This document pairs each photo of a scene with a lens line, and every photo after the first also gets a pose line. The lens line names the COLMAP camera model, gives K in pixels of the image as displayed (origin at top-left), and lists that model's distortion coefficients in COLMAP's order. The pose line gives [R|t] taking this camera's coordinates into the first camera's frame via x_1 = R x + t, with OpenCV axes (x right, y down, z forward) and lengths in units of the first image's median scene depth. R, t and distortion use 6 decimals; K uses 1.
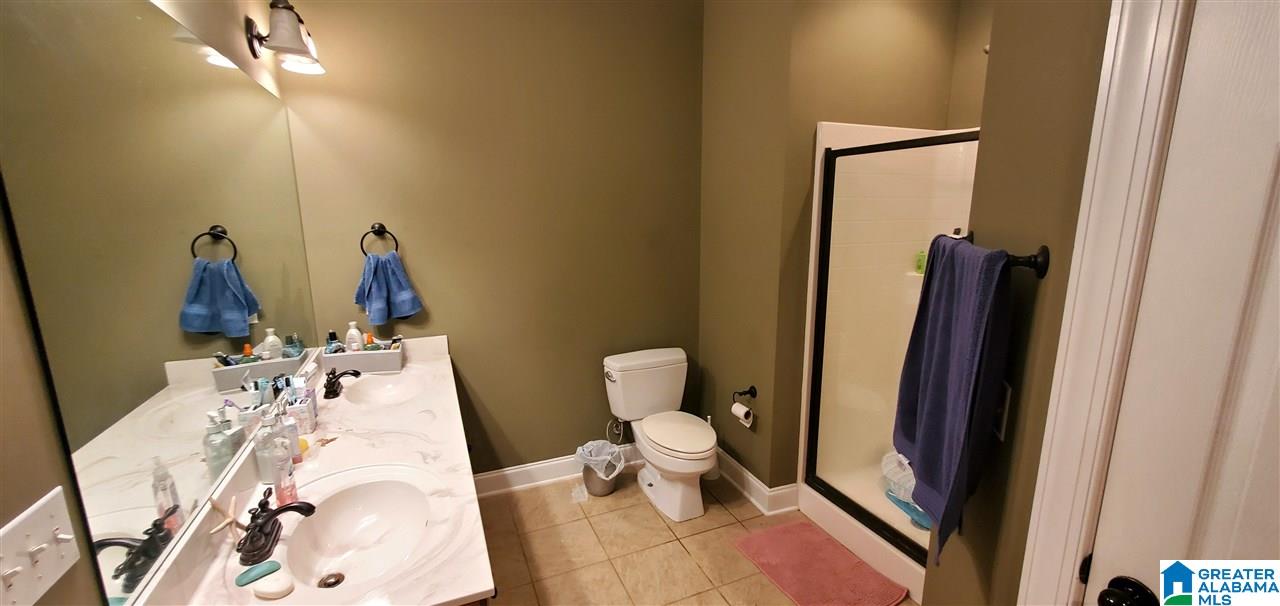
lens RADIAL K [[514.5, 0, 651.1], [0, 514.5, 311.1], [0, 0, 1]] dist [0.004768, -0.000522]
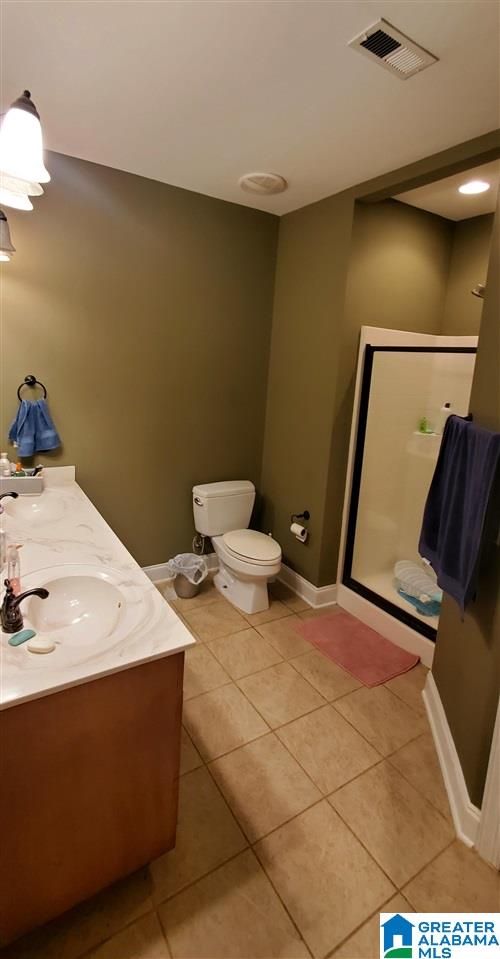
lens RADIAL K [[432.1, 0, 246.0], [0, 432.1, 420.9], [0, 0, 1]] dist [-0.000075, 0.000004]
pose [[0.987921, 0.047974, 0.147348, -0.148092], [-0.038782, 0.997155, -0.064642, -0.011003], [-0.150030, 0.058147, 0.986970, -0.116932]]
